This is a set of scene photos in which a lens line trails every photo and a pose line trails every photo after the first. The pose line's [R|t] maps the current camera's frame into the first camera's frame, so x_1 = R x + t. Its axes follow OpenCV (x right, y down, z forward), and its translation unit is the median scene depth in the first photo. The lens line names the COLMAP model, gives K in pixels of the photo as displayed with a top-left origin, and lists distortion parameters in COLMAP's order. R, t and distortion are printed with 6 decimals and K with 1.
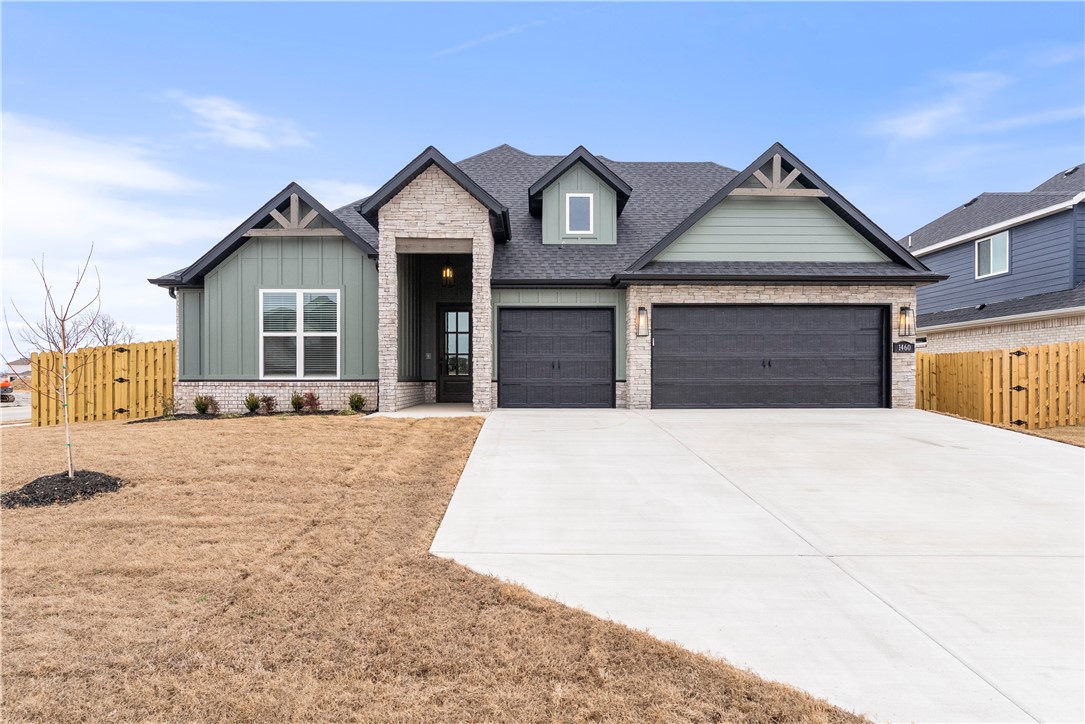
lens RADIAL K [[551.0, 0, 542.4], [0, 551.0, 371.8], [0, 0, 1]] dist [0.004016, -0.000299]
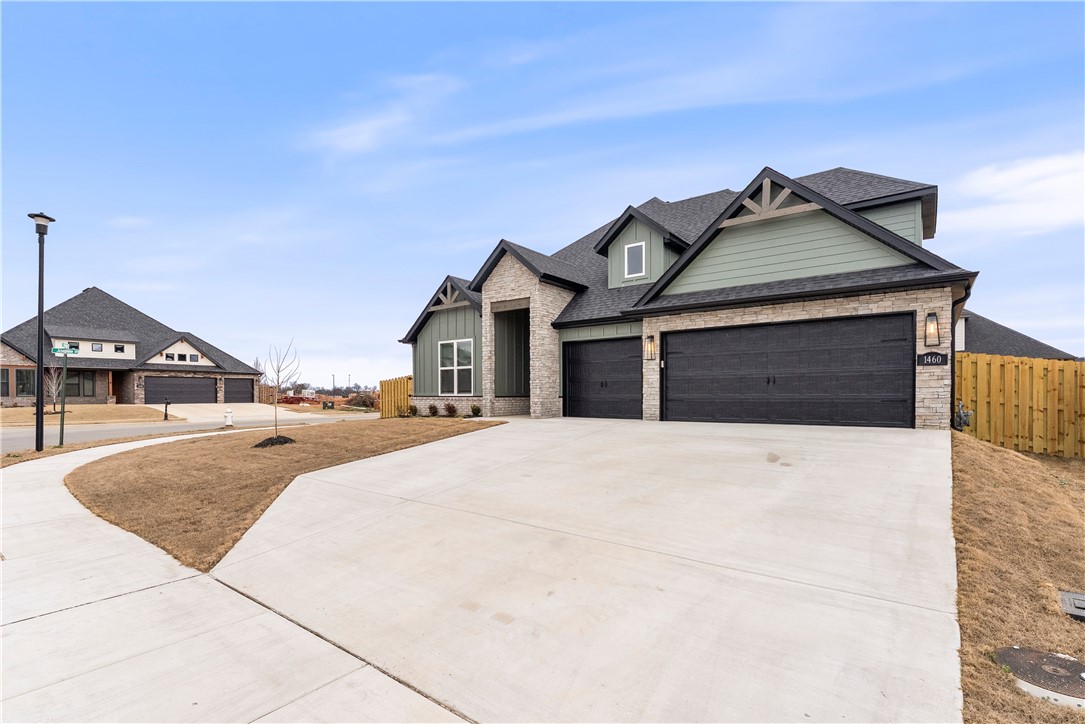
lens RADIAL K [[501.4, 0, 543.3], [0, 501.4, 389.7], [0, 0, 1]] dist [0.000632, 0.000114]
pose [[0.786837, -0.006676, -0.617124, 0.661275], [0.009310, 0.999956, 0.001053, -0.002862], [0.617090, -0.006574, 0.786865, -0.002123]]
